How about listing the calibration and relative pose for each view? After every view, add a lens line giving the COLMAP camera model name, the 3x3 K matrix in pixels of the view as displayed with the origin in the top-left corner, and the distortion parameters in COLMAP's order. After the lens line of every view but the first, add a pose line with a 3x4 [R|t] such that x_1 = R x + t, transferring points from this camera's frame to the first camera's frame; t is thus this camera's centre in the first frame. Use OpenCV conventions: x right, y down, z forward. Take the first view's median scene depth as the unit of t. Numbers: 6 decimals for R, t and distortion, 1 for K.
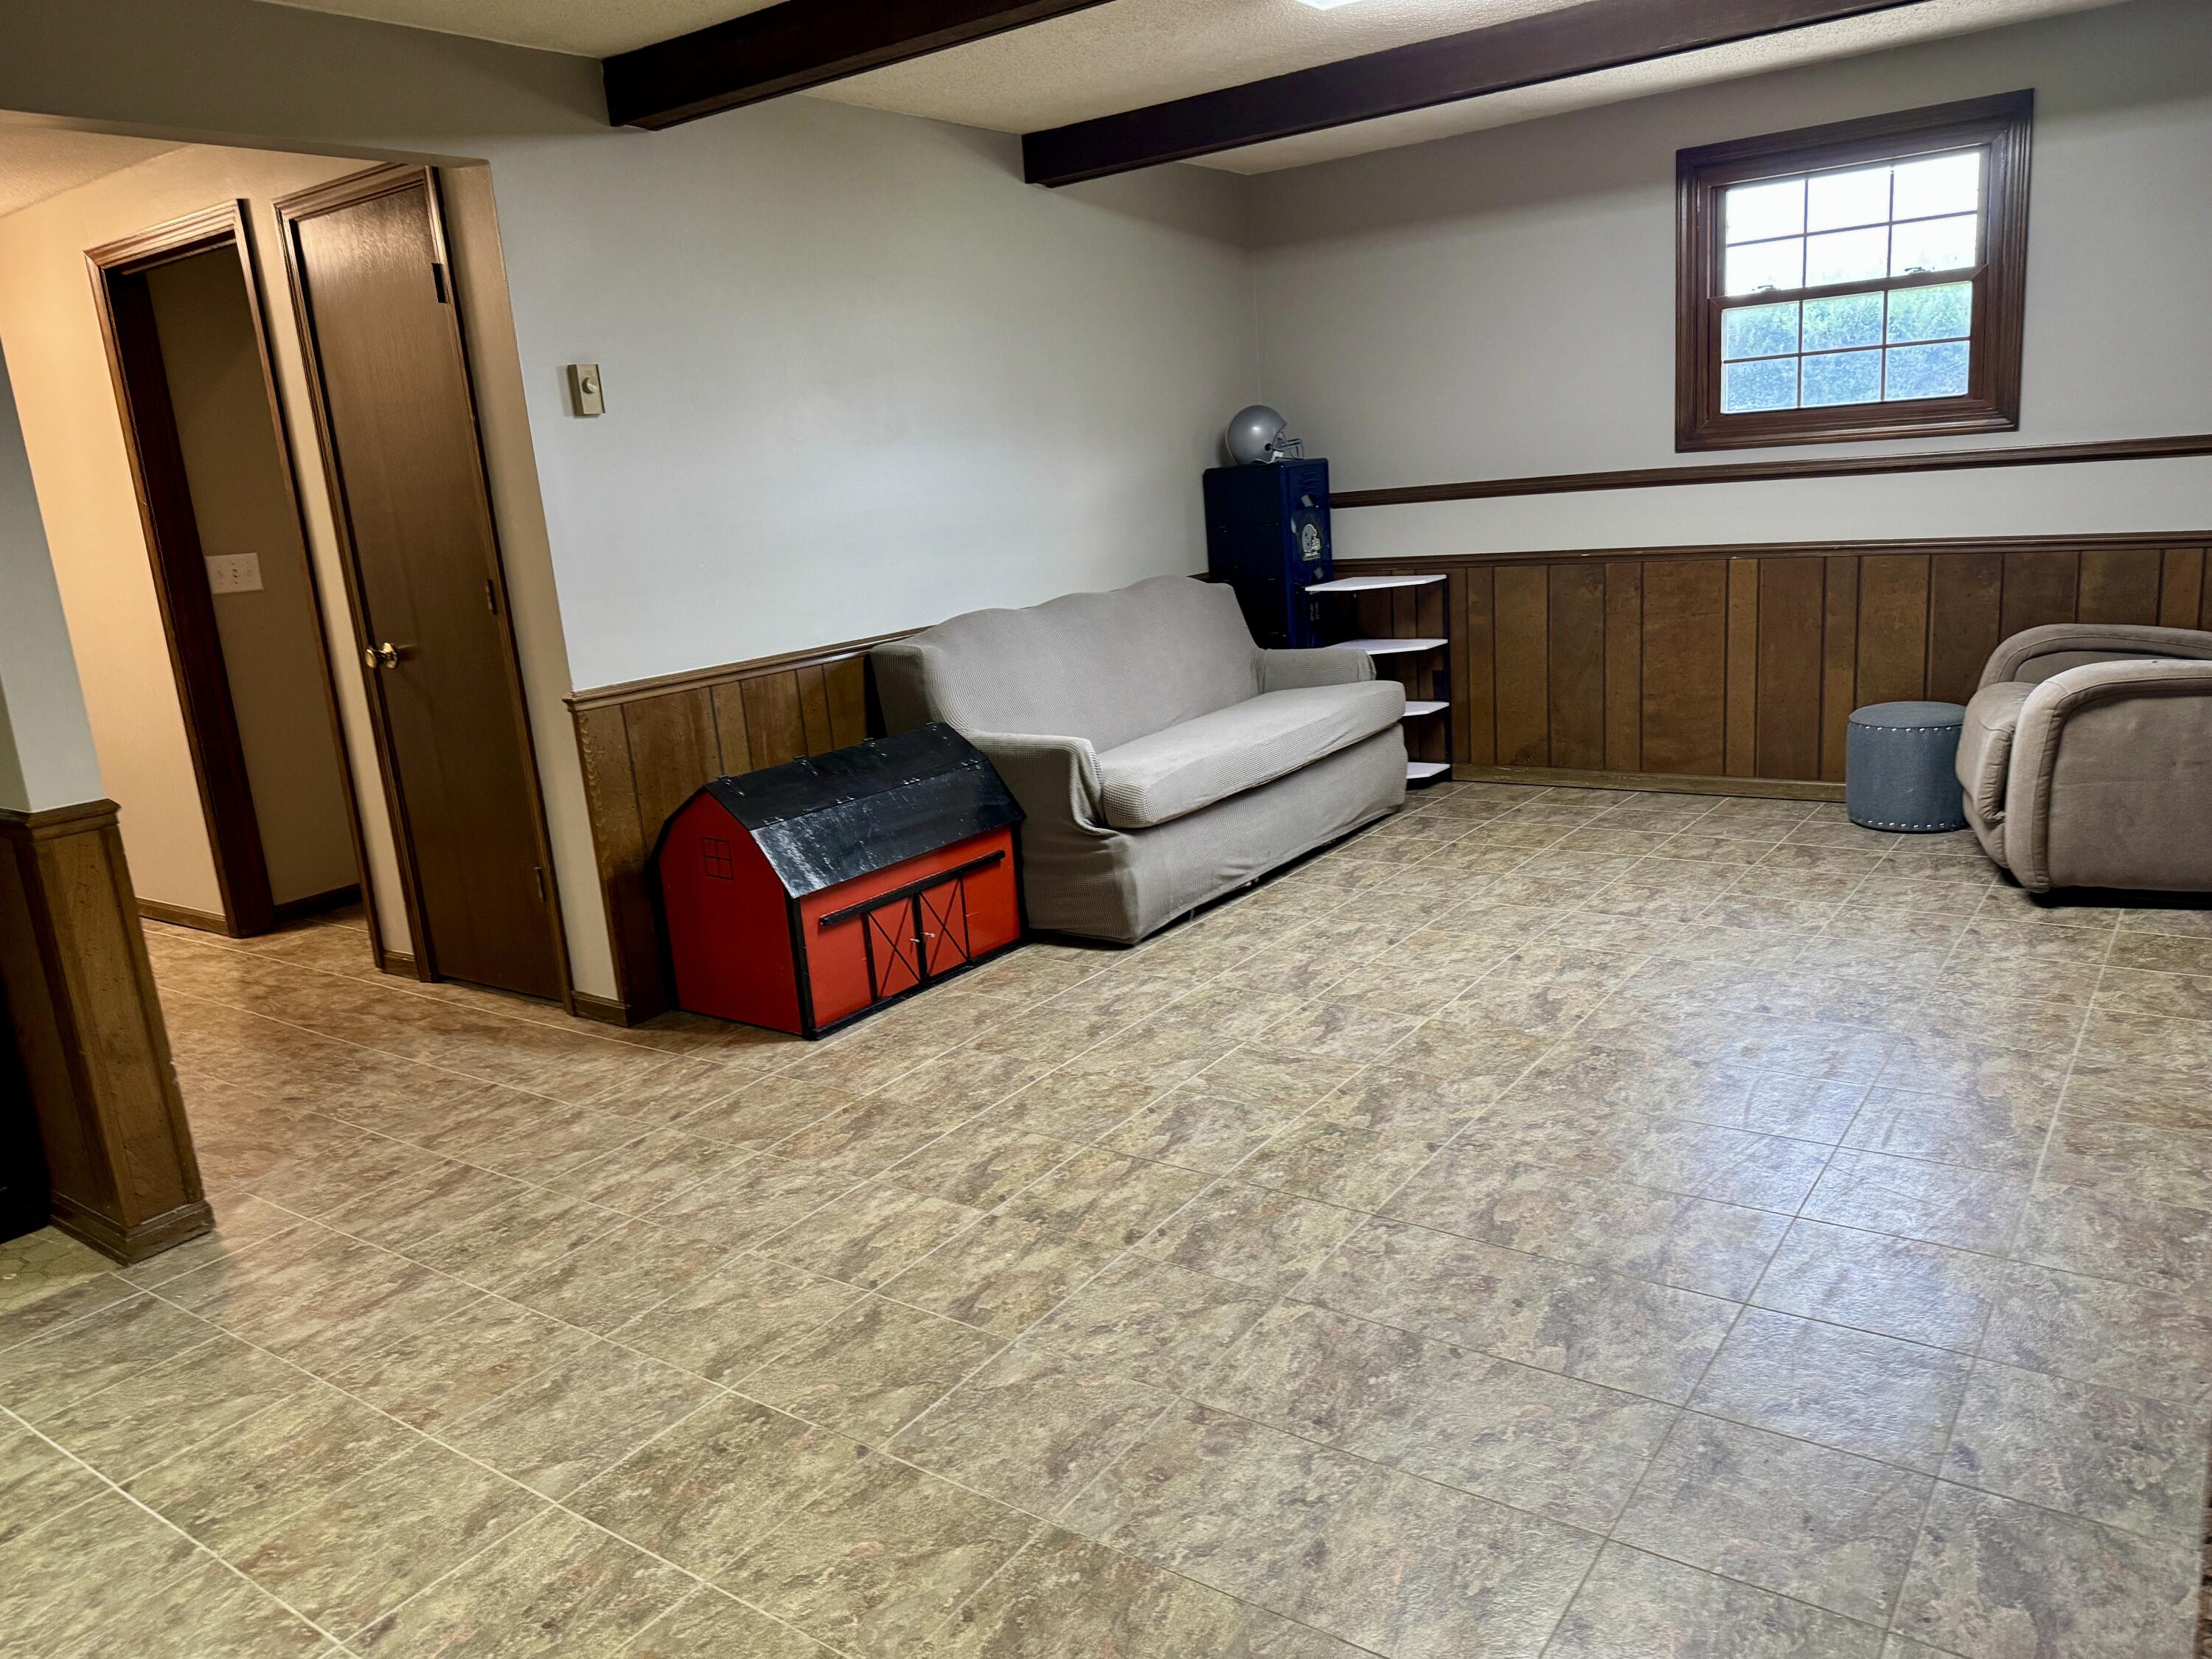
lens RADIAL K [[1552.3, 0, 1092.0], [0, 1552.3, 820.7], [0, 0, 1]] dist [0.075519, -0.104388]
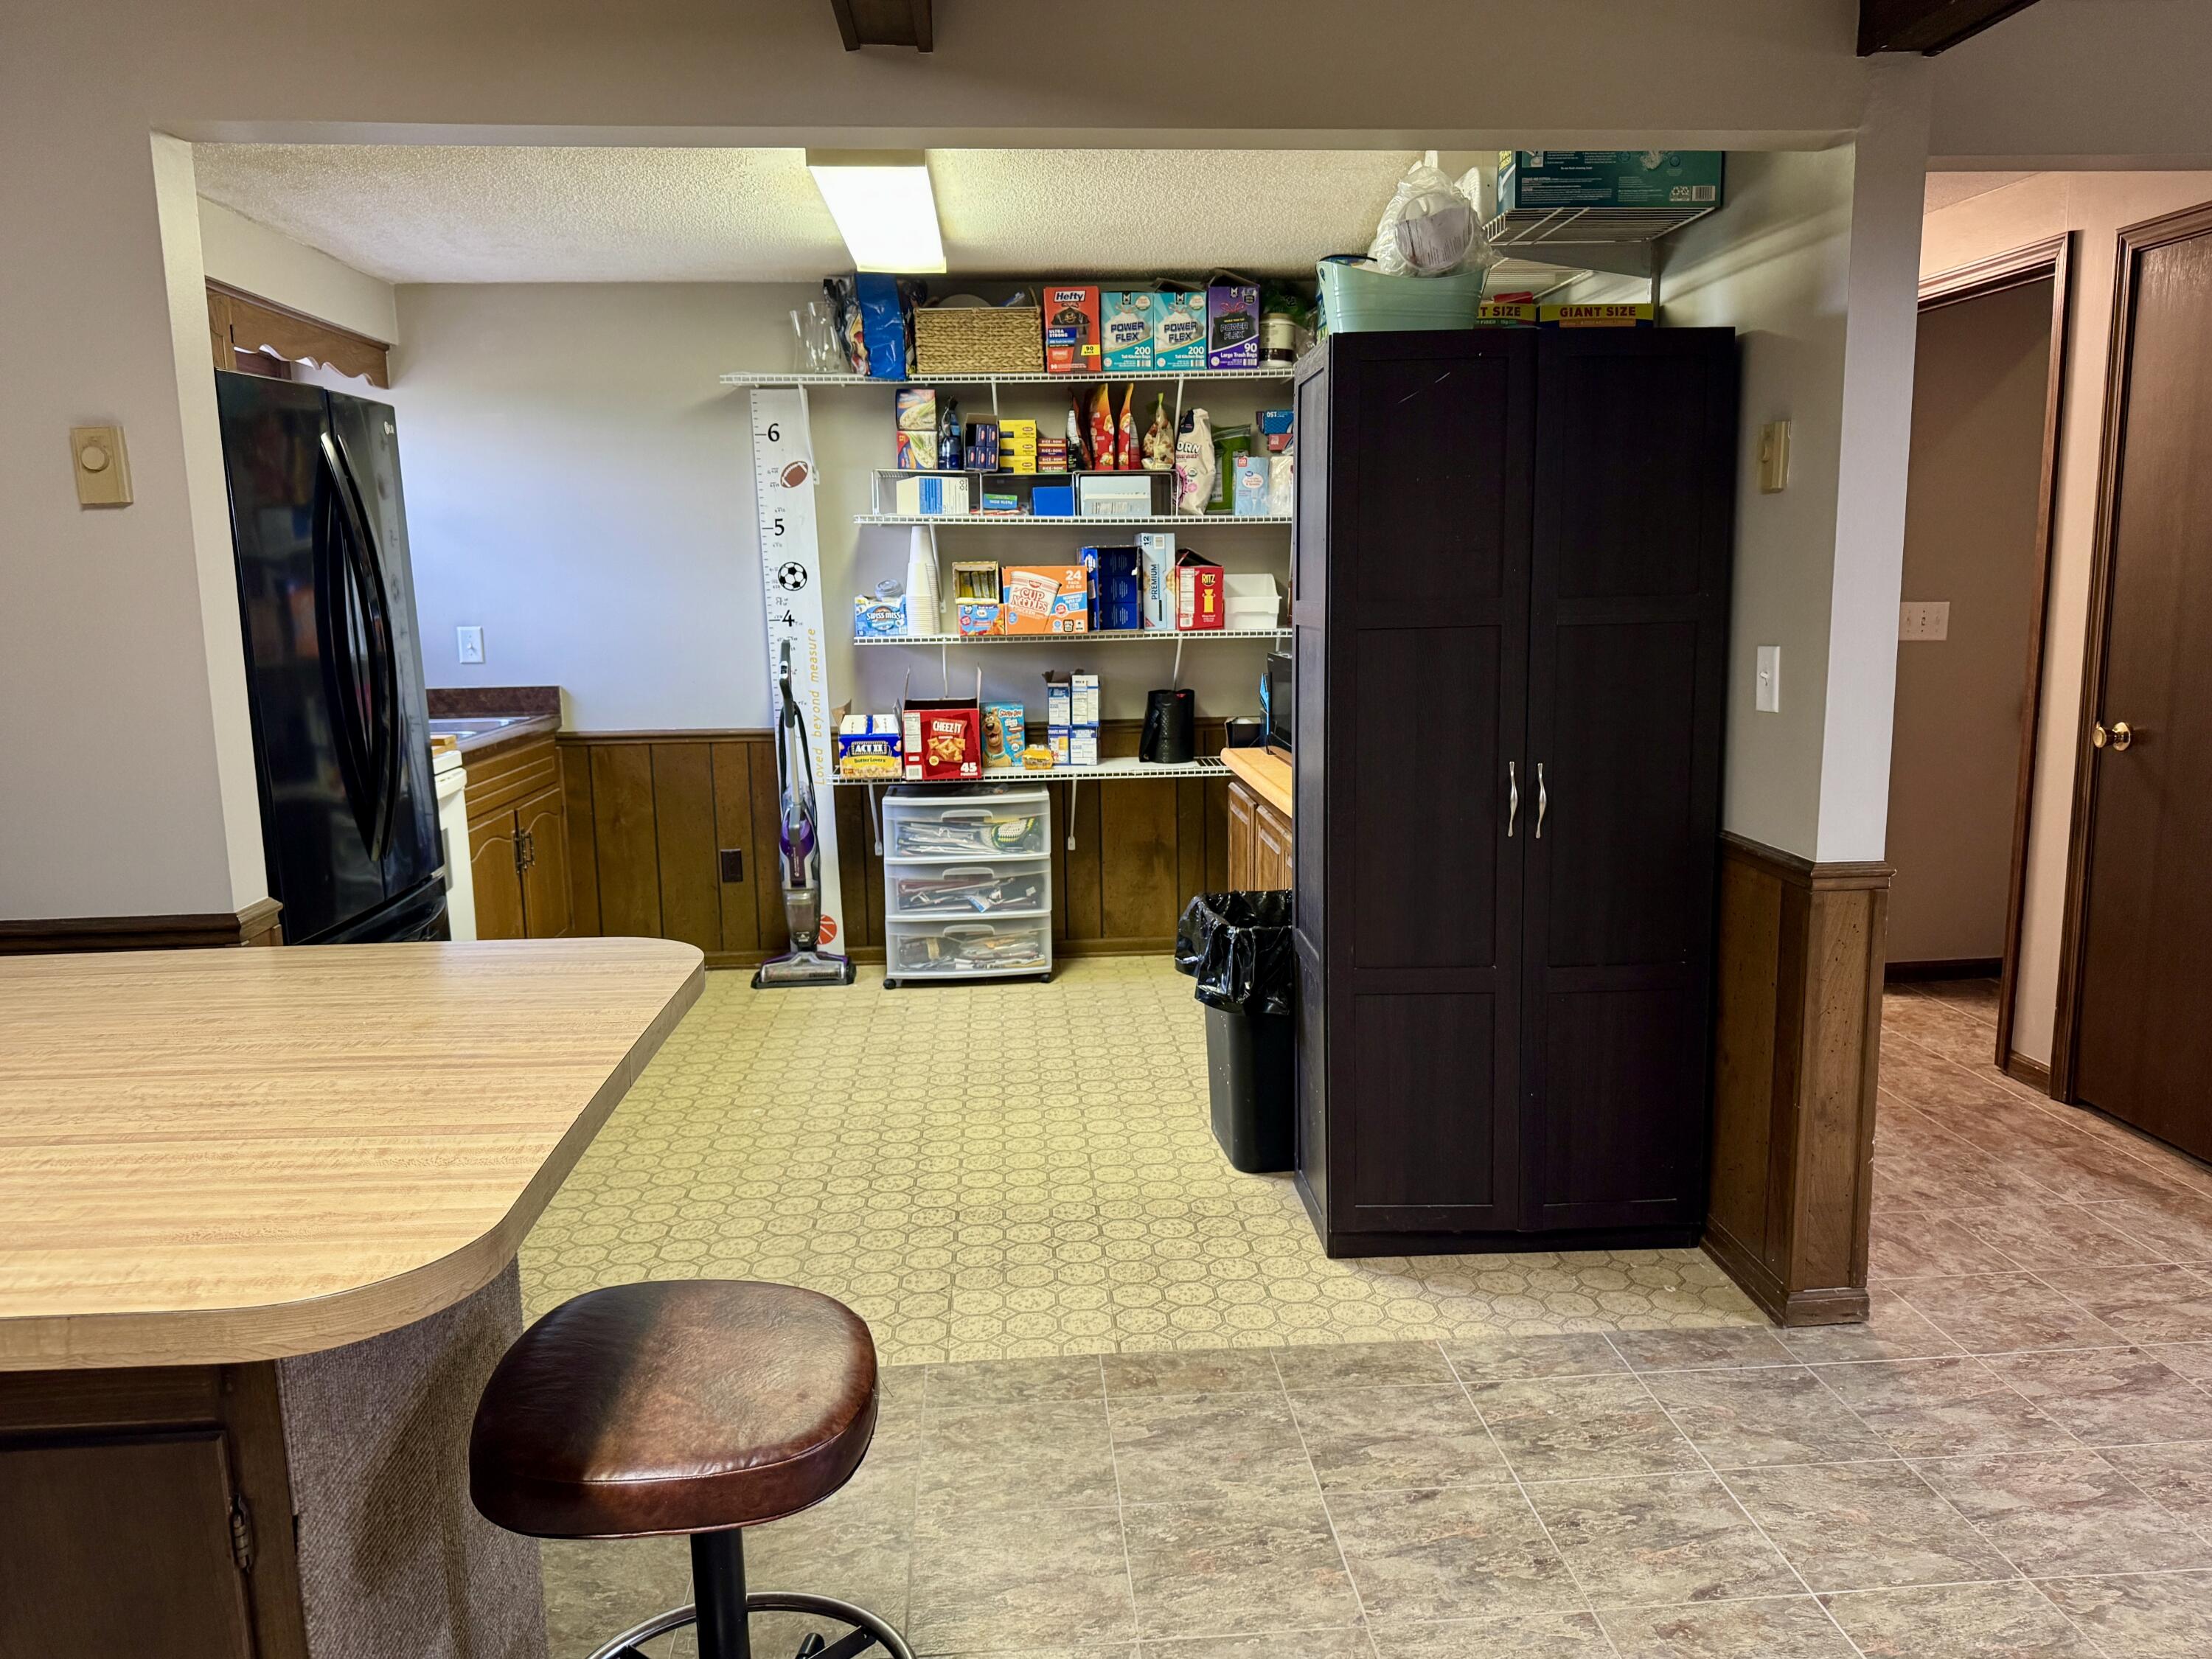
lens RADIAL K [[1552.3, 0, 1131.9], [0, 1552.3, 834.2], [0, 0, 1]] dist [0.075519, -0.104388]
pose [[0.645137, 0.190705, -0.739885, -0.165417], [-0.200569, 0.976661, 0.076849, -0.009016], [0.737272, 0.098820, 0.668330, 0.010712]]
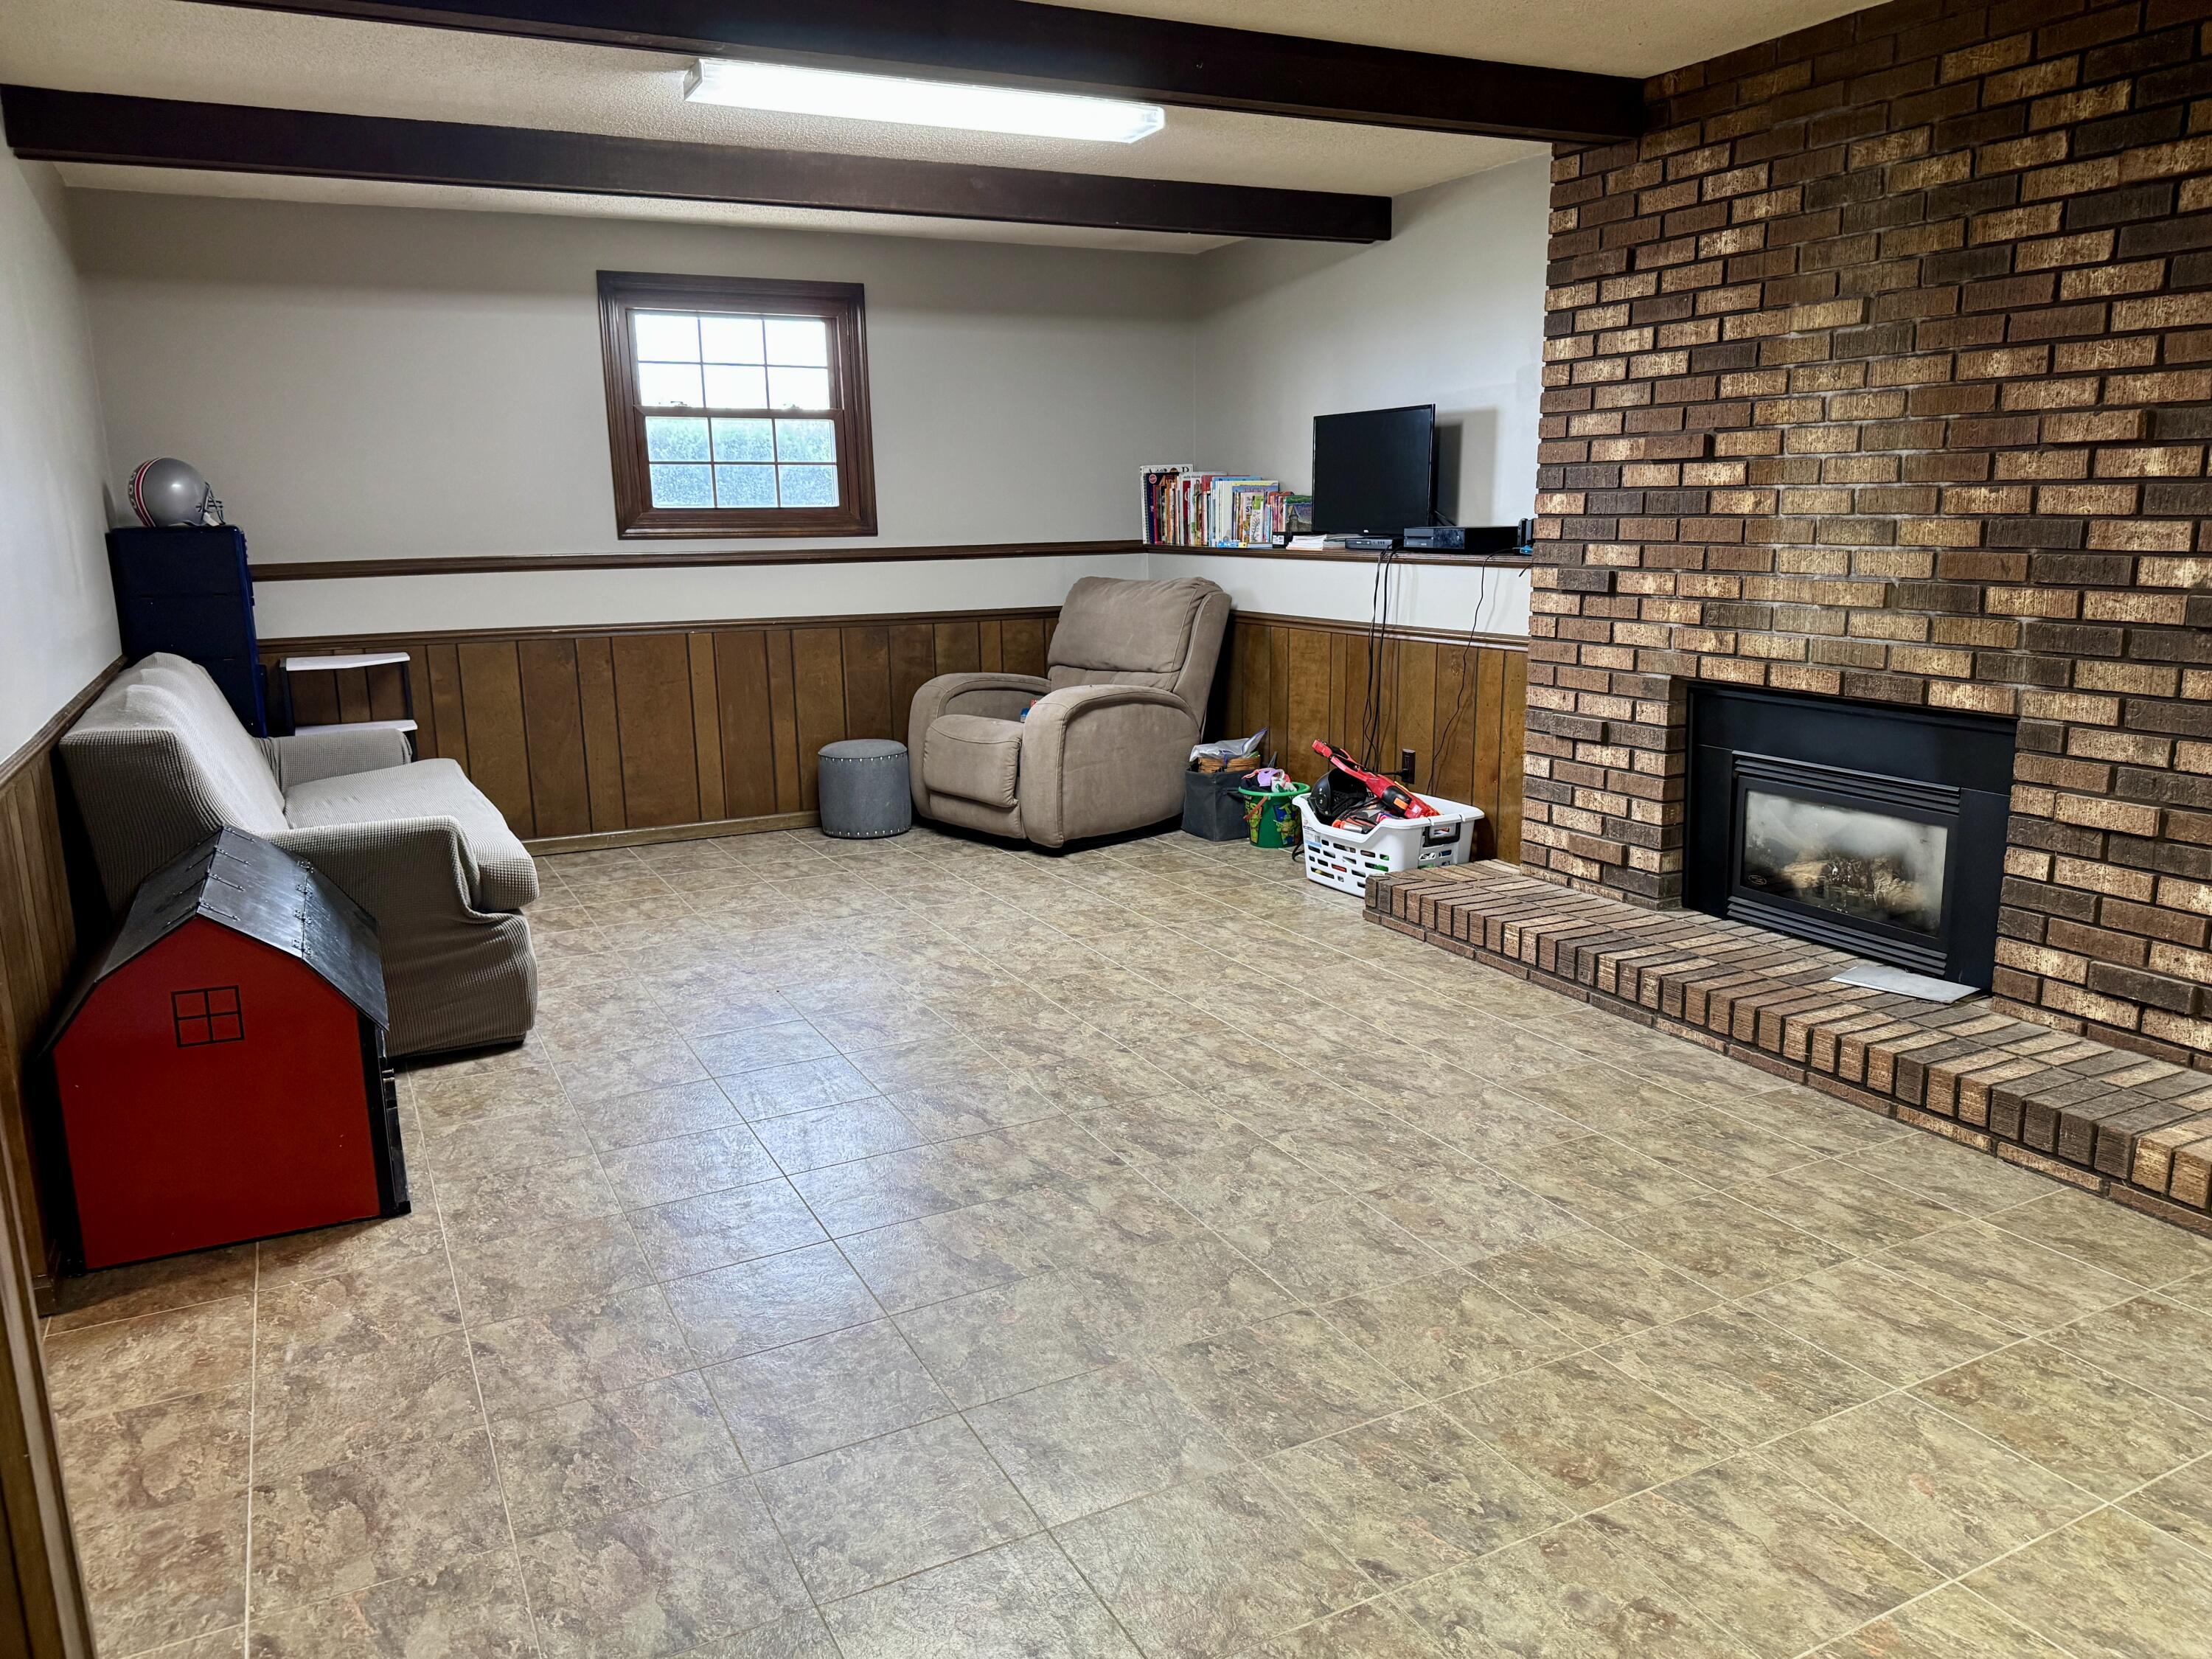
lens RADIAL K [[1552.3, 0, 1103.1], [0, 1552.3, 828.9], [0, 0, 1]] dist [0.075519, -0.104388]
pose [[0.462061, -0.111337, 0.879832, -0.702458], [0.180302, 0.983162, 0.029723, -0.006653], [-0.868327, 0.144902, 0.474355, 0.312217]]
